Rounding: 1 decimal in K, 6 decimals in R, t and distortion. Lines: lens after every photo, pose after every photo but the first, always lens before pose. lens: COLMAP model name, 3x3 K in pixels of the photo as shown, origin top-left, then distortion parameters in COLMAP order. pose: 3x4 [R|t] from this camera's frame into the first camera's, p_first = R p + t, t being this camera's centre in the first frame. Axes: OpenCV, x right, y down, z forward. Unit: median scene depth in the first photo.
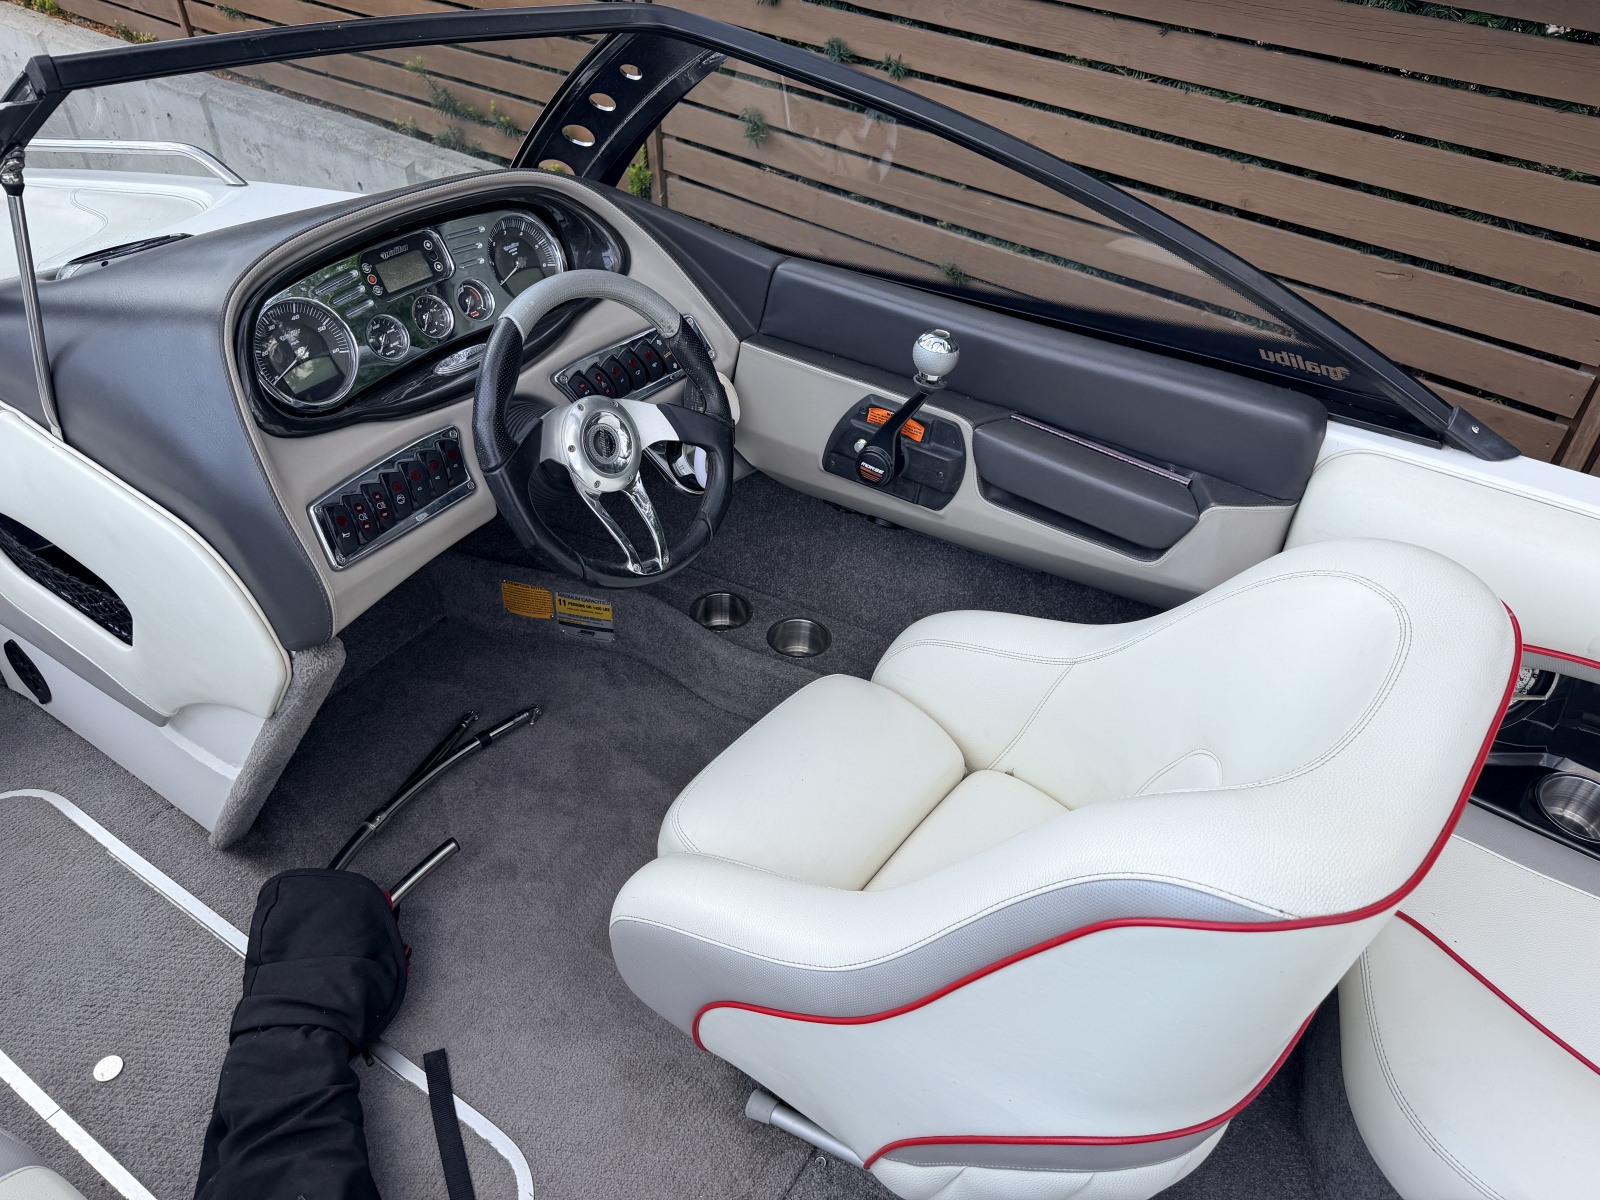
lens RADIAL K [[1122.2, 0, 800.0], [0, 1122.2, 600.0], [0, 0, 1]] dist [0.001716, -0.020494]
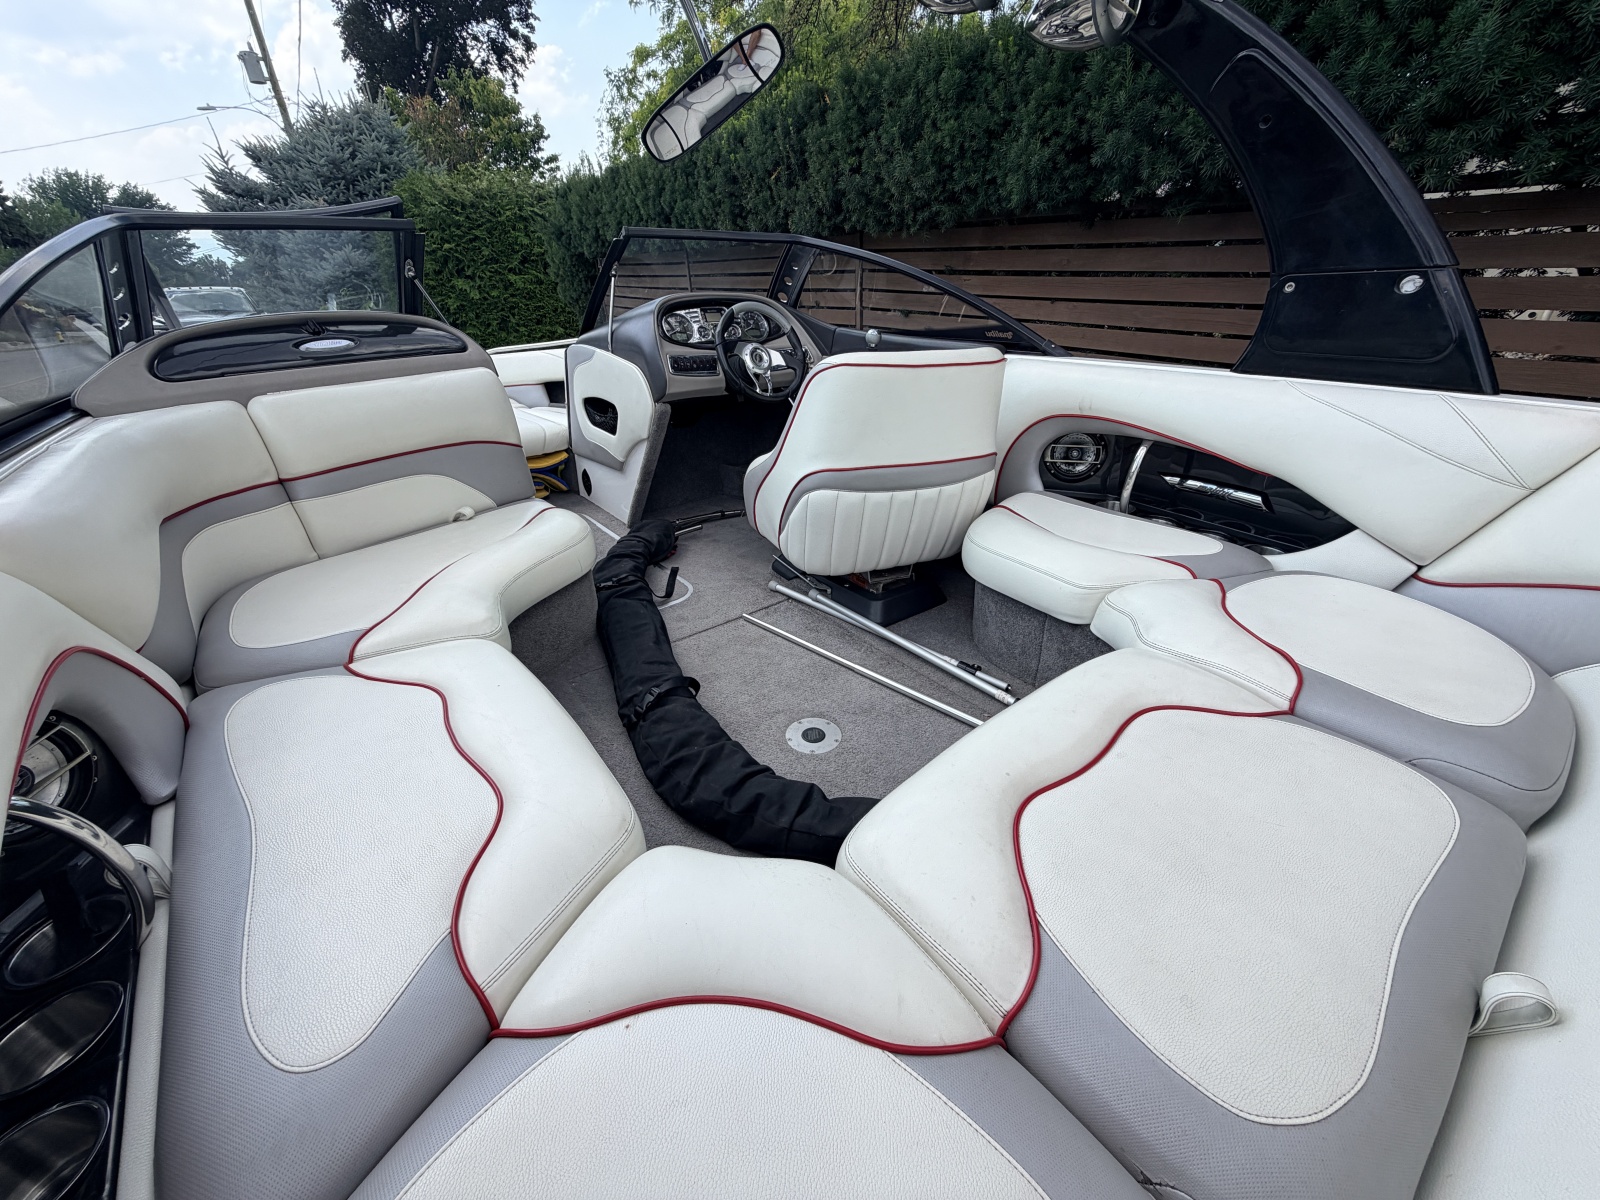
lens RADIAL K [[635.0, 0, 800.0], [0, 635.0, 600.0], [0, 0, 1]] dist [-0.000867, -0.000848]
pose [[0.942245, 0.101662, -0.319124, 0.534518], [-0.172718, 0.963842, -0.202920, 0.799710], [0.286956, 0.246319, 0.925734, -0.421200]]
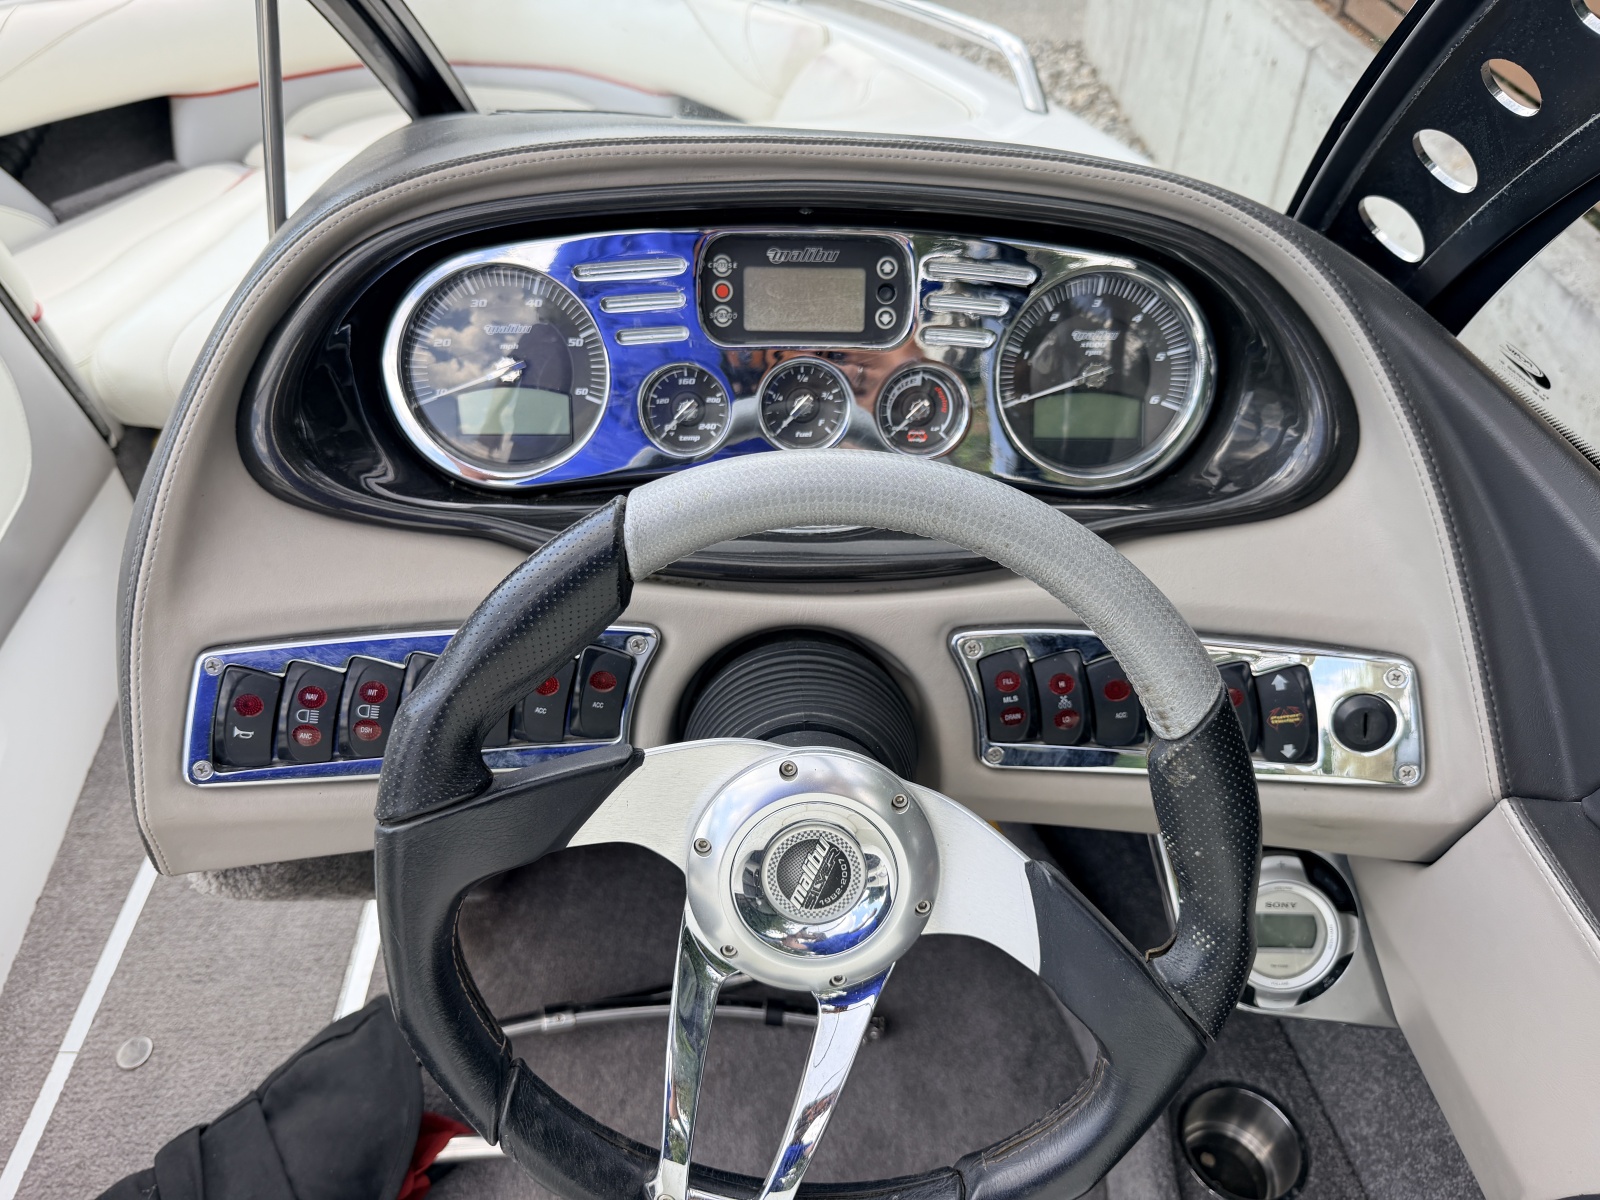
lens RADIAL K [[1152.1, 0, 797.4], [0, 1152.1, 647.0], [0, 0, 1]] dist [0.002648, -0.006053]
pose [[0.580633, 0.531901, -0.616398, 0.024581], [-0.512726, 0.826990, 0.230648, -0.277871], [0.632437, 0.182122, 0.752898, 0.645737]]
